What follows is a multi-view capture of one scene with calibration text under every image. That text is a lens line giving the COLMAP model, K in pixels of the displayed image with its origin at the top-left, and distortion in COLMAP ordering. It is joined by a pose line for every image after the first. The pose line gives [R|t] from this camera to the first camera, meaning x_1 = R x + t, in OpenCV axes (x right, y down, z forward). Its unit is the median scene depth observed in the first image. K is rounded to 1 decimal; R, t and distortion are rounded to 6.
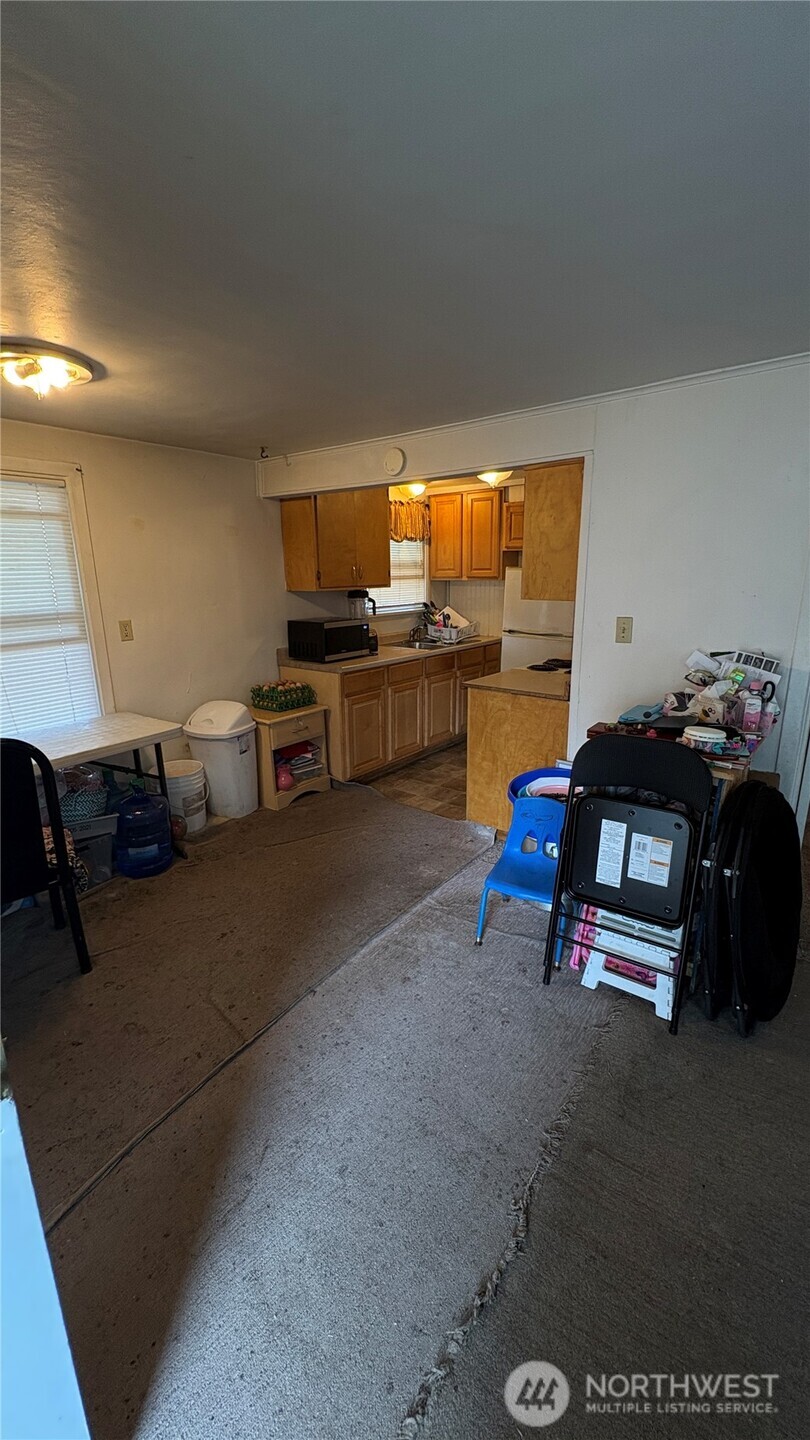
lens RADIAL K [[576.0, 0, 405.0], [0, 576.0, 720.0], [0, 0, 1]] dist [0.000622, 0.000061]
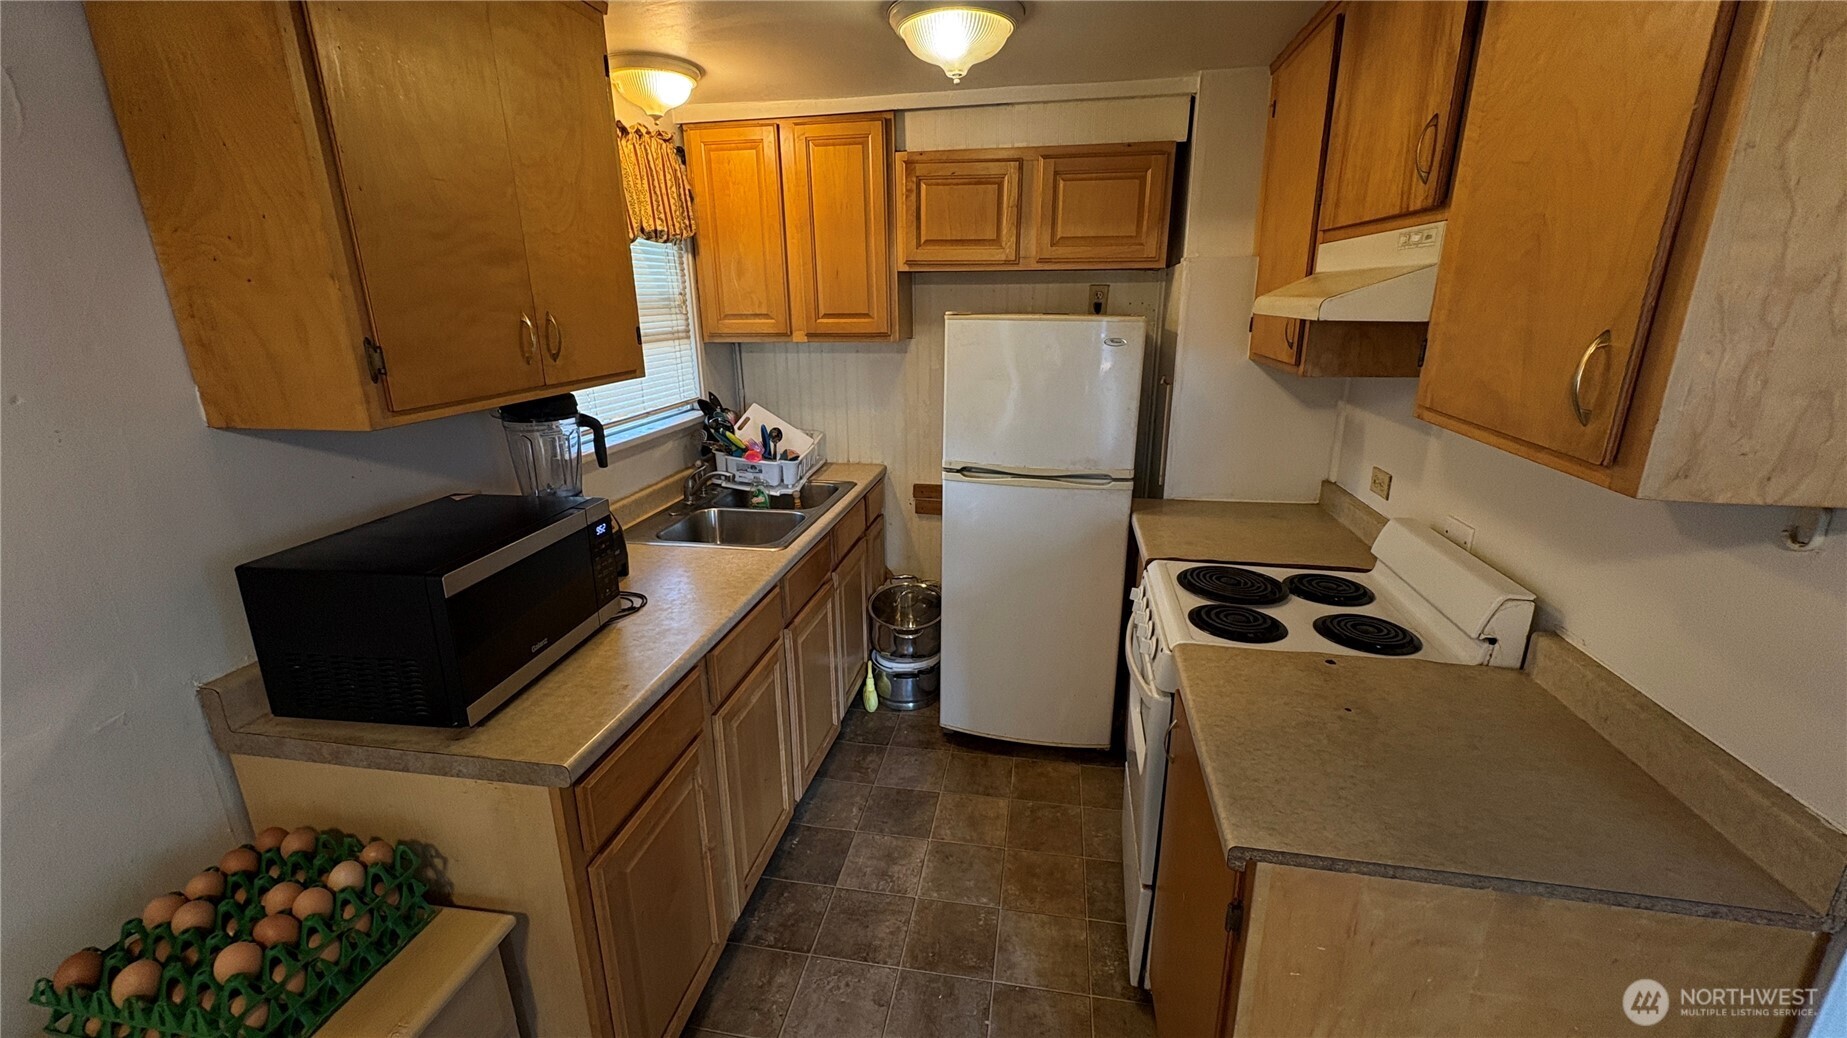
lens RADIAL K [[738.8, 0, 923.5], [0, 738.8, 519.0], [0, 0, 1]] dist [0.000622, 0.000061]
pose [[0.882574, -0.132278, 0.451183, -0.076849], [0.119446, 0.991206, 0.056951, -0.140189], [-0.454748, 0.003629, 0.890613, 0.501594]]
